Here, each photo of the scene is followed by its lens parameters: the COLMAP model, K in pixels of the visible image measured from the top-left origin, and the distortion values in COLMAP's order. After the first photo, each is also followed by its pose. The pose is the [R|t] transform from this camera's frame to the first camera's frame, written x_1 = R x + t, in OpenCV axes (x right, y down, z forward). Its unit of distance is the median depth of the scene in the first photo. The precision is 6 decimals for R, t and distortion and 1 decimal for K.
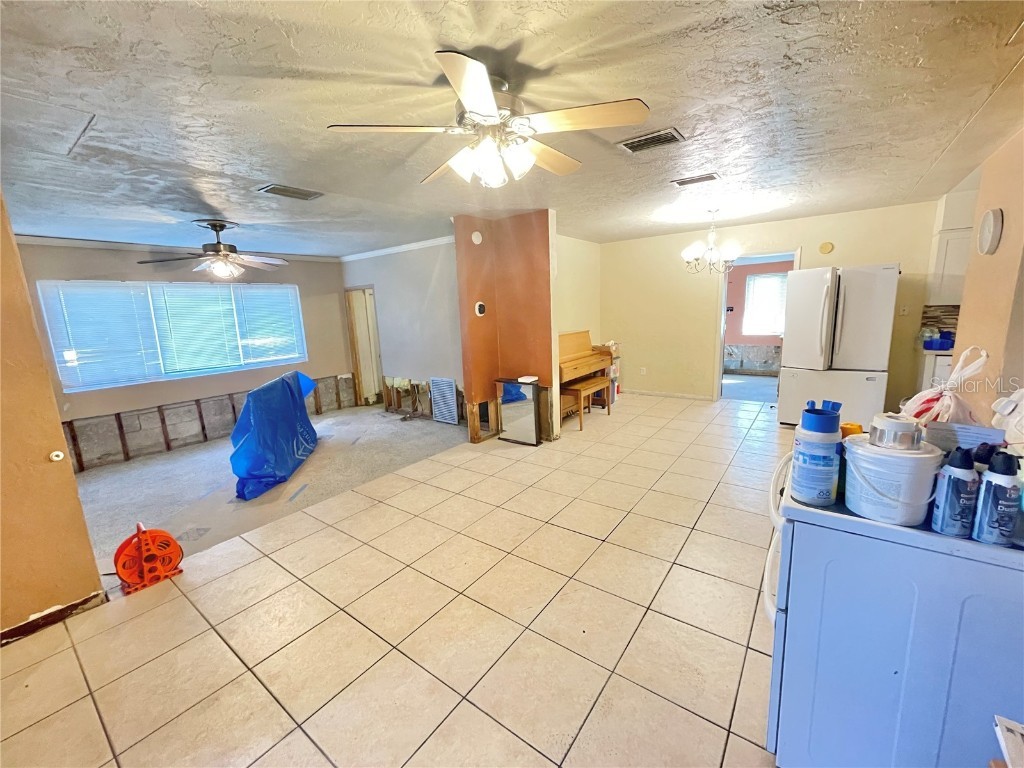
lens RADIAL K [[411.7, 0, 511.1], [0, 411.7, 384.4], [0, 0, 1]] dist [-0.001567, -0.000014]
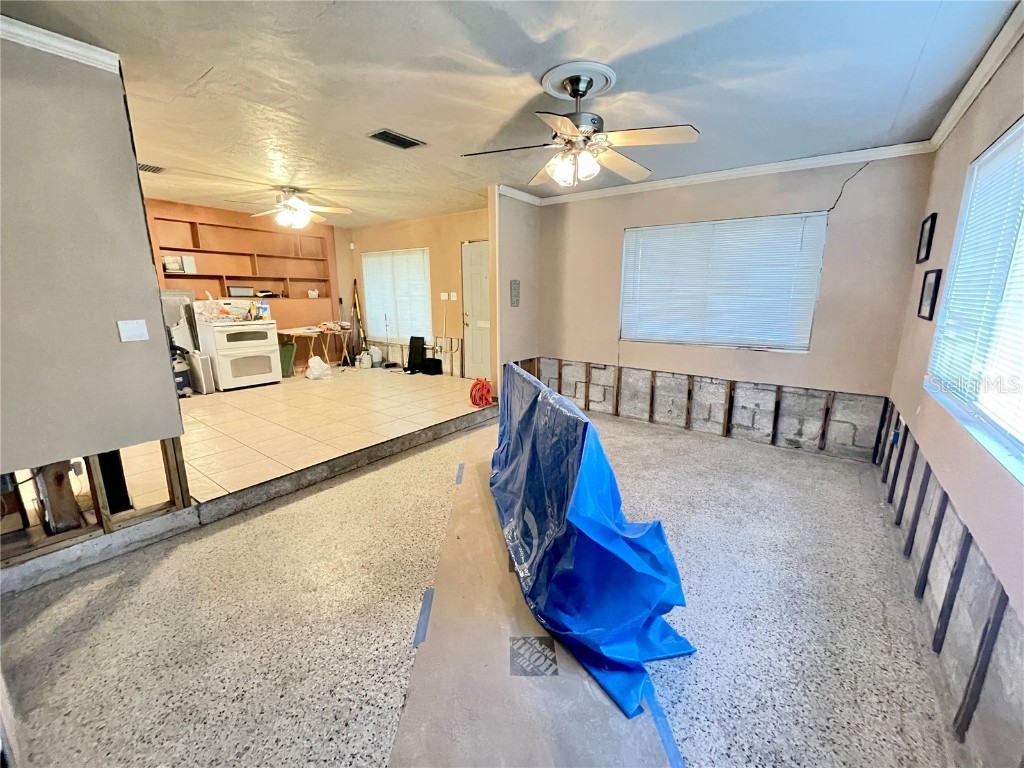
lens RADIAL K [[411.7, 0, 512.0], [0, 411.7, 387.4], [0, 0, 1]] dist [-0.001567, -0.000014]
pose [[-0.999236, 0.038286, 0.007895, -0.535583], [0.038258, 0.916310, 0.398639, -0.203619], [0.008028, 0.398636, -0.917074, 1.440846]]
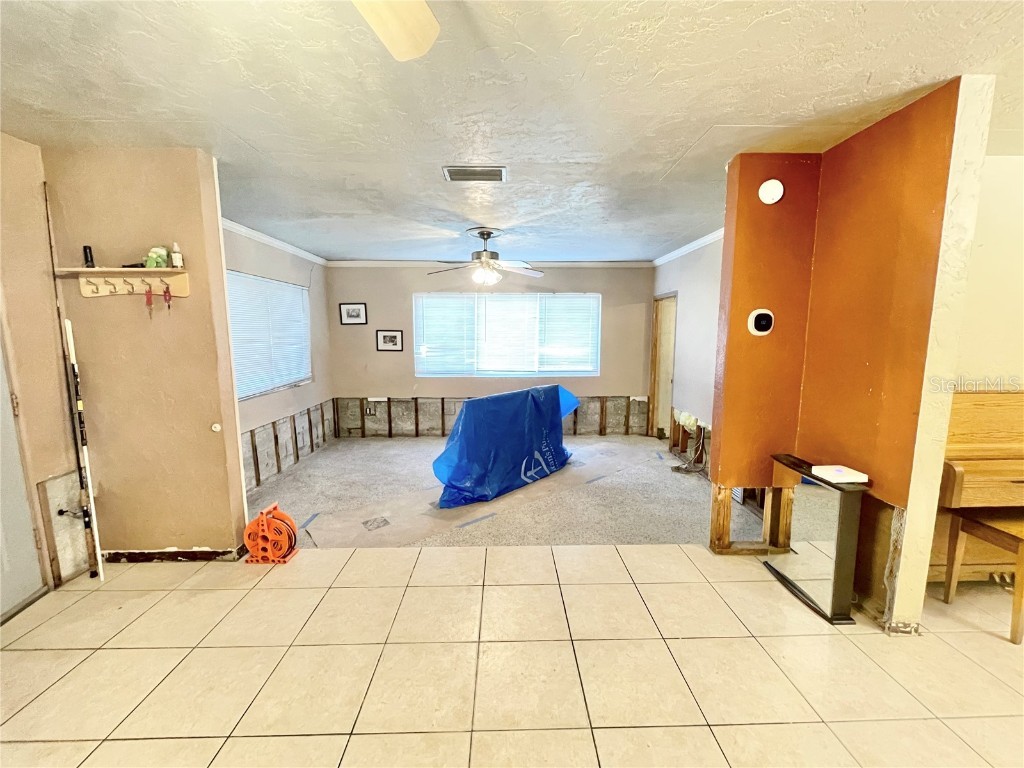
lens RADIAL K [[411.7, 0, 515.8], [0, 411.7, 384.7], [0, 0, 1]] dist [-0.001567, -0.000014]
pose [[0.619250, 0.142770, -0.772105, 0.150396], [-0.170971, 0.984254, 0.044876, -0.066463], [0.766354, 0.104218, 0.633908, 0.390172]]
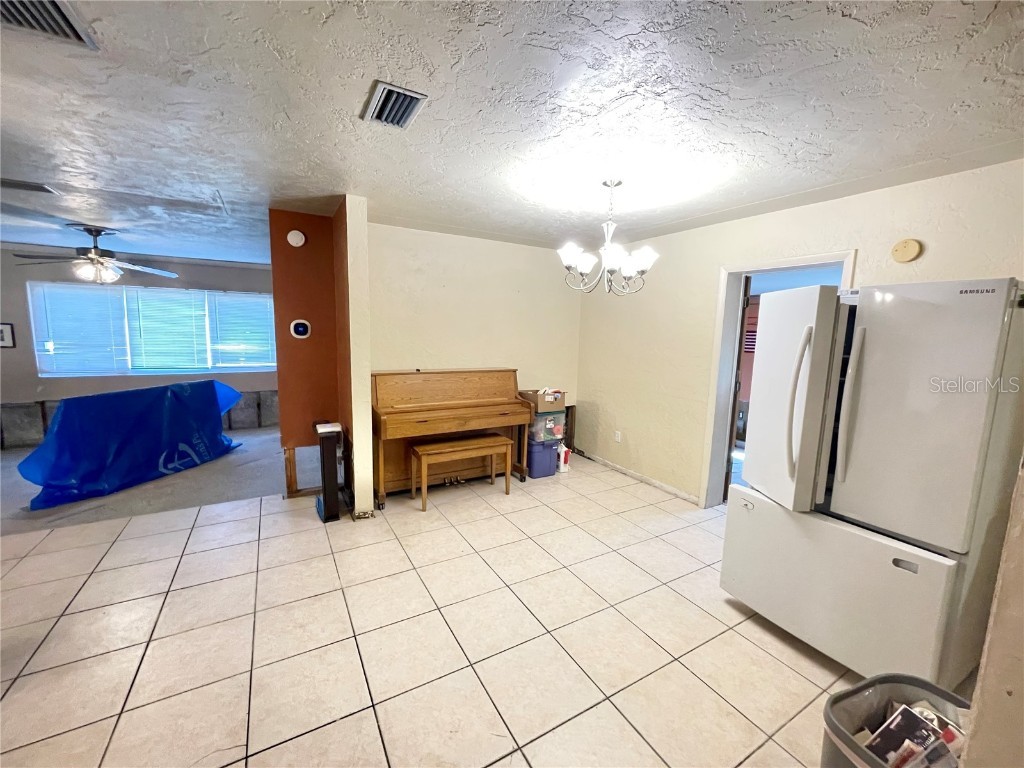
lens RADIAL K [[411.7, 0, 512.3], [0, 411.7, 383.7], [0, 0, 1]] dist [-0.001567, -0.000014]
pose [[0.916789, 0.115967, -0.382163, 0.574890], [-0.135445, 0.990485, -0.024365, -0.109945], [0.375701, 0.074100, 0.923774, 0.415251]]
